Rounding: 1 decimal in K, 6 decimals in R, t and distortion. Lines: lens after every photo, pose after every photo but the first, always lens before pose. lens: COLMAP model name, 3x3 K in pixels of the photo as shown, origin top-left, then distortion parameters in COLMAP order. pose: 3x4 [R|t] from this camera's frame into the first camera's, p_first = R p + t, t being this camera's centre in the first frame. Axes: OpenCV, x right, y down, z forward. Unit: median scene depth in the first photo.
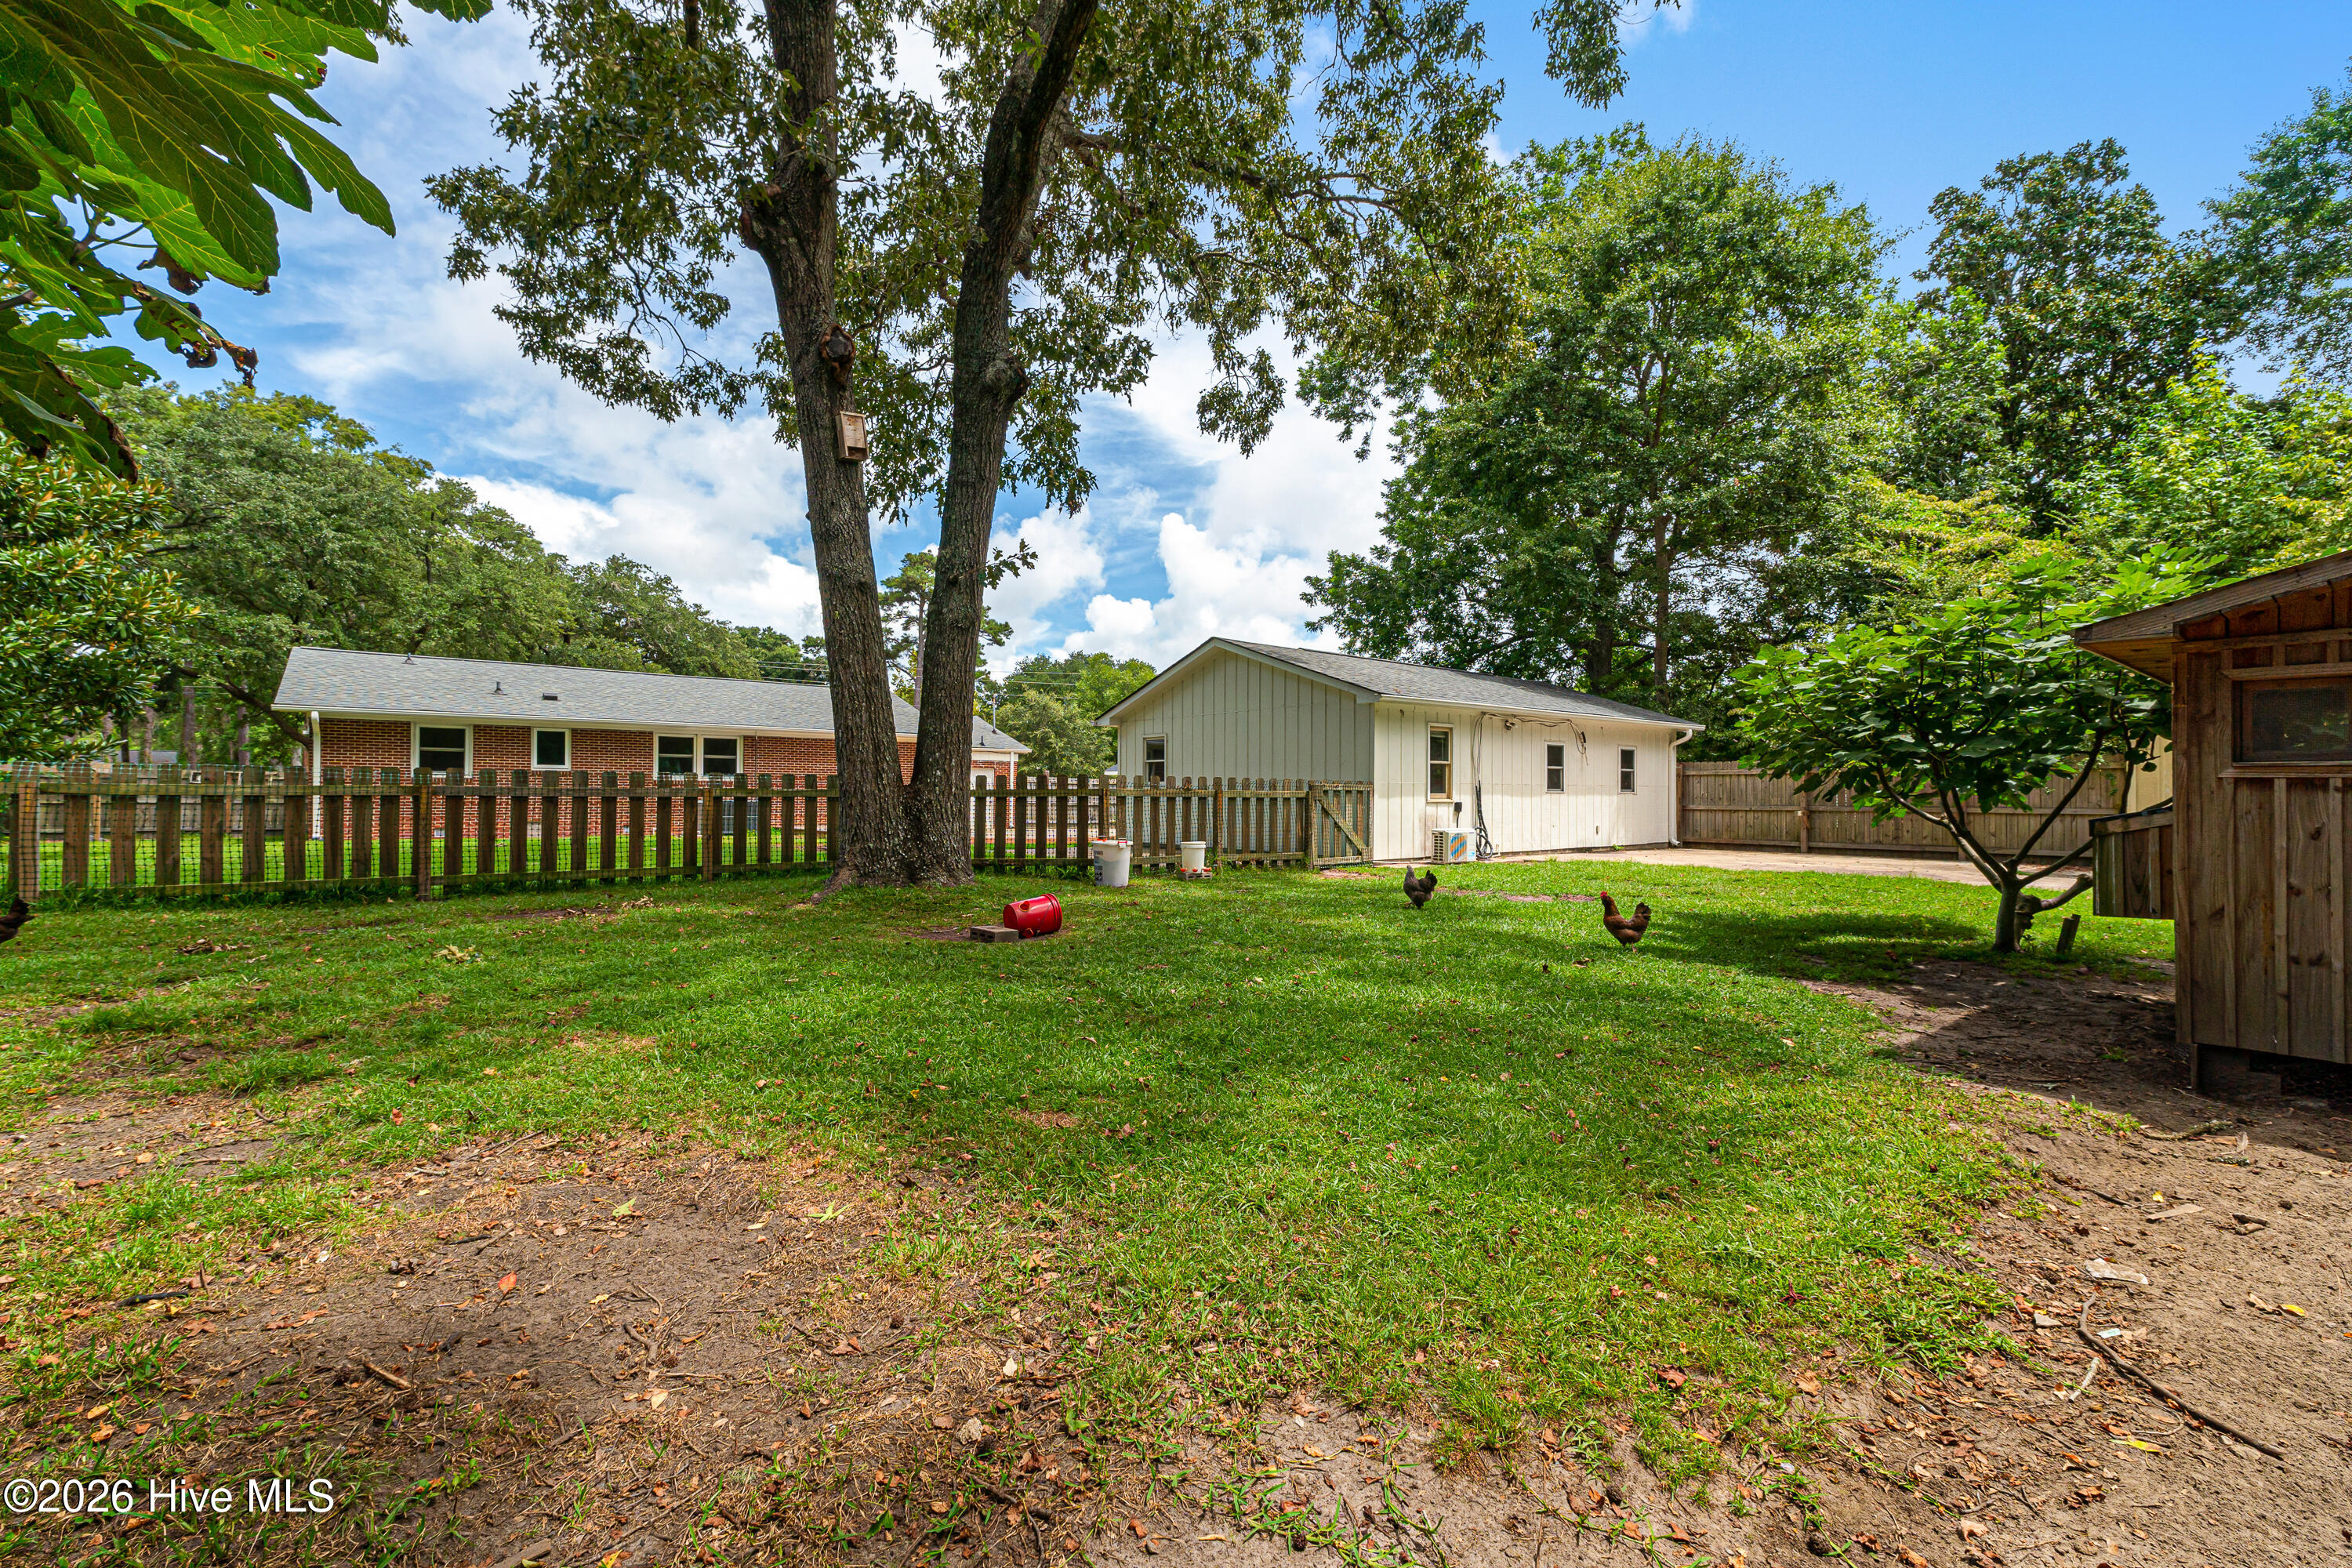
lens RADIAL K [[994.0, 0, 1165.3], [0, 994.0, 781.6], [0, 0, 1]] dist [0.000112, -0.000101]
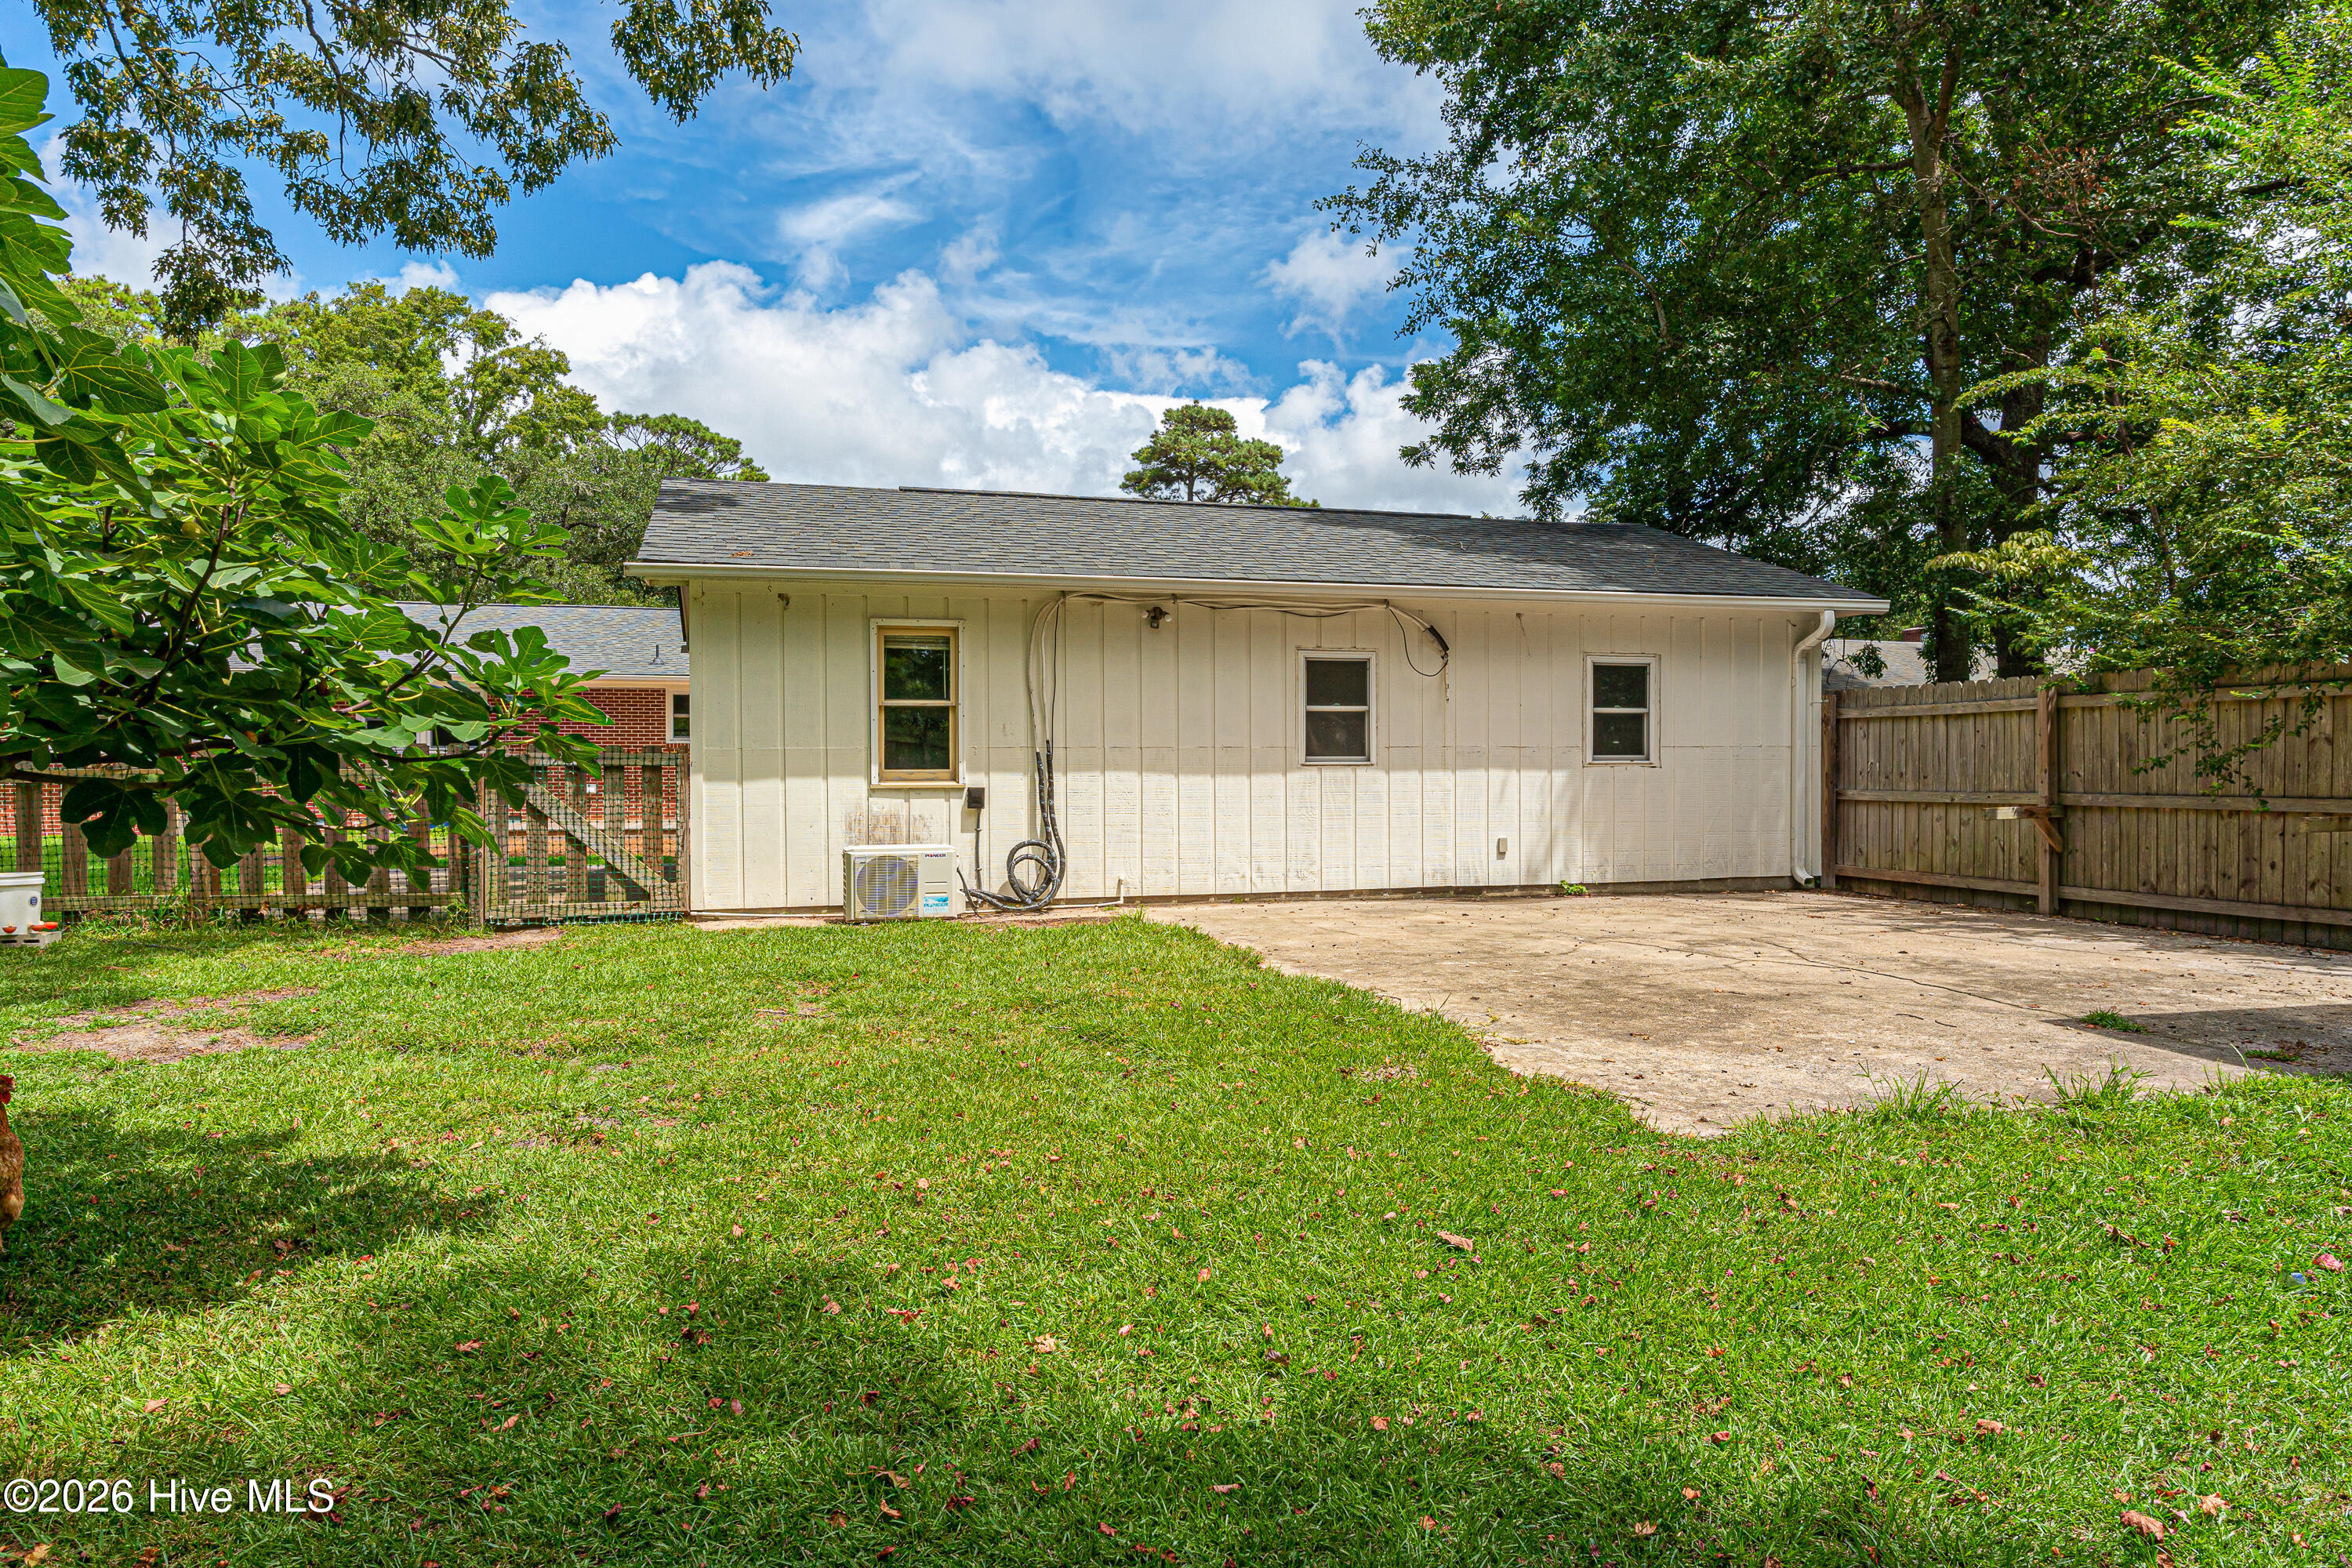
lens RADIAL K [[1436.1, 0, 1181.7], [0, 1436.1, 777.9], [0, 0, 1]] dist [-0.000658, 0.001417]
pose [[0.918445, -0.000045, -0.395549, 0.601055], [0.011102, 0.999609, 0.025665, -0.000274], [0.395393, -0.027963, 0.918086, 0.389070]]
